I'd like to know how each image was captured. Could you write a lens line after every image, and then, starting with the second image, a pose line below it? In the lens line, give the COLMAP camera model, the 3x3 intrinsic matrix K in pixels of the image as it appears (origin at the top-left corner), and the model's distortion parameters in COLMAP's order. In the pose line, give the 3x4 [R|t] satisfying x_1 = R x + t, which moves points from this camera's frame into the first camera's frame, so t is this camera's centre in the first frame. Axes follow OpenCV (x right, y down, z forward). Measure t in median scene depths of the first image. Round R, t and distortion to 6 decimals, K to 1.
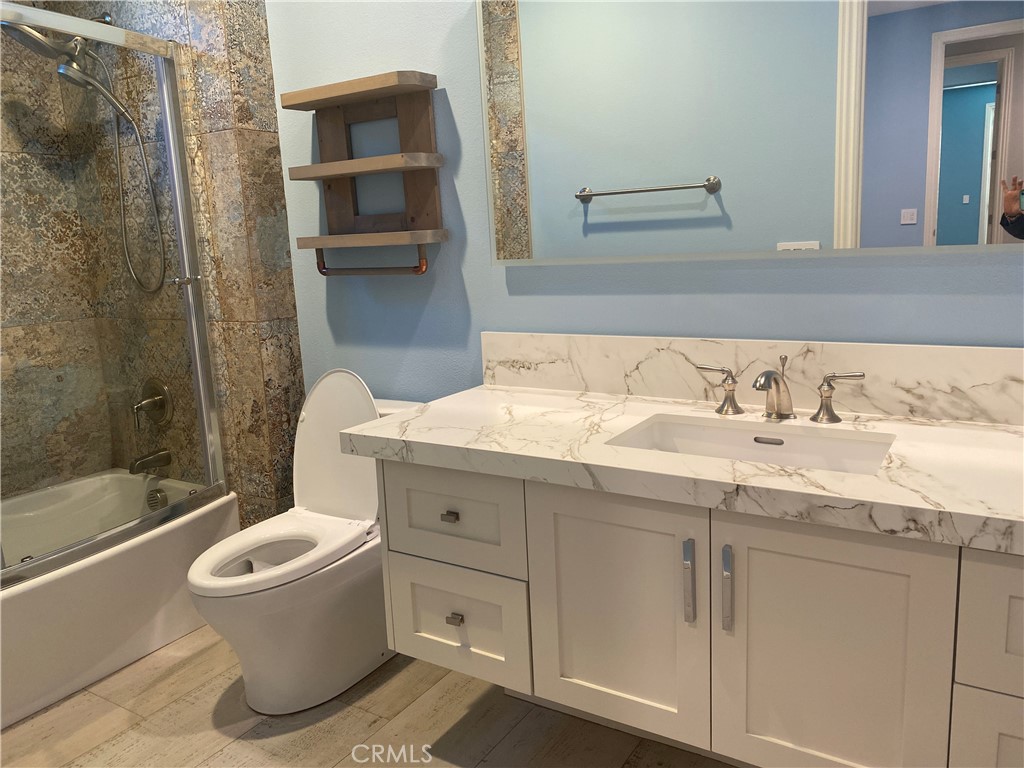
lens RADIAL K [[777.3, 0, 518.0], [0, 777.3, 373.8], [0, 0, 1]] dist [0.039669, -0.054726]
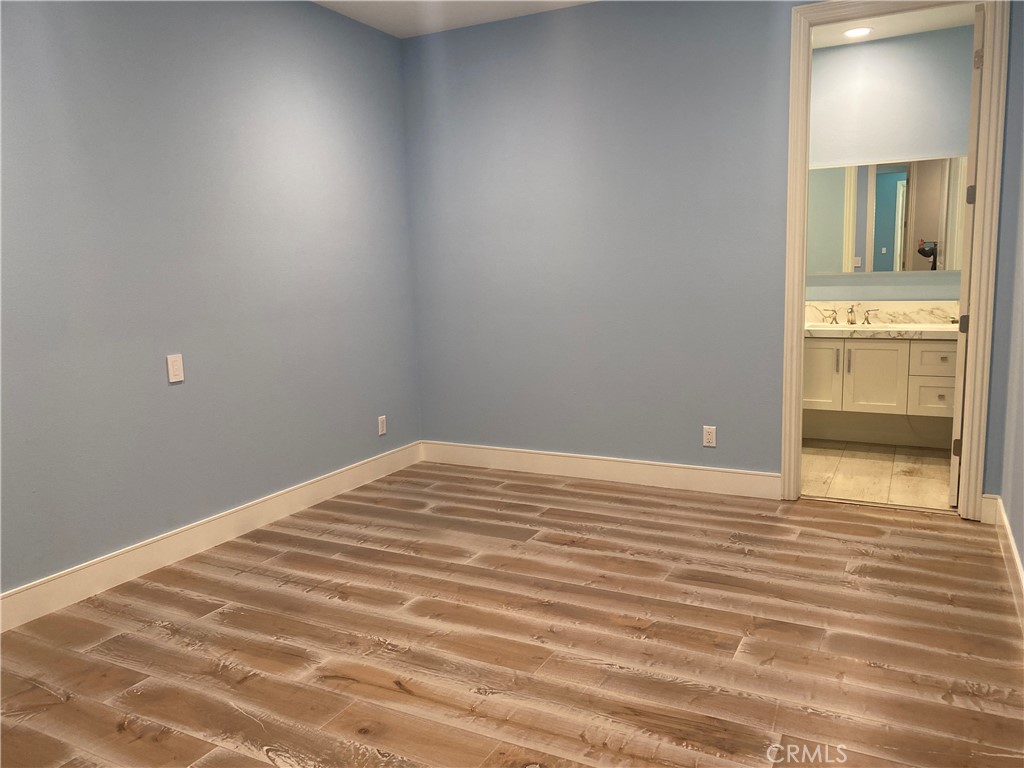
lens RADIAL K [[777.3, 0, 511.7], [0, 777.3, 383.7], [0, 0, 1]] dist [0.039669, -0.054726]
pose [[0.996415, 0.004821, 0.084461, -1.611178], [-0.001738, 0.999331, -0.036536, 0.511541], [-0.084581, 0.036259, 0.995757, -2.512758]]
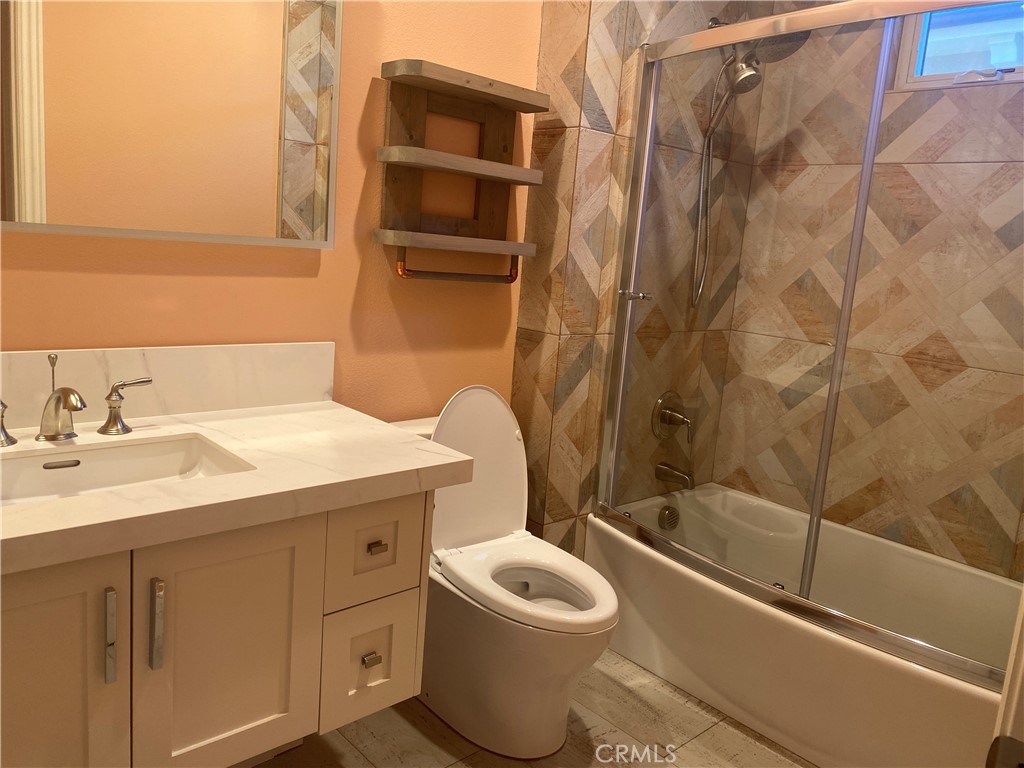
lens RADIAL K [[777.3, 0, 516.2], [0, 777.3, 384.0], [0, 0, 1]] dist [0.039669, -0.054726]
pose [[0.285580, -0.096645, 0.953469, -0.456313], [0.092604, 0.993029, 0.072919, -0.028191], [-0.953870, 0.067471, 0.292539, 0.283113]]
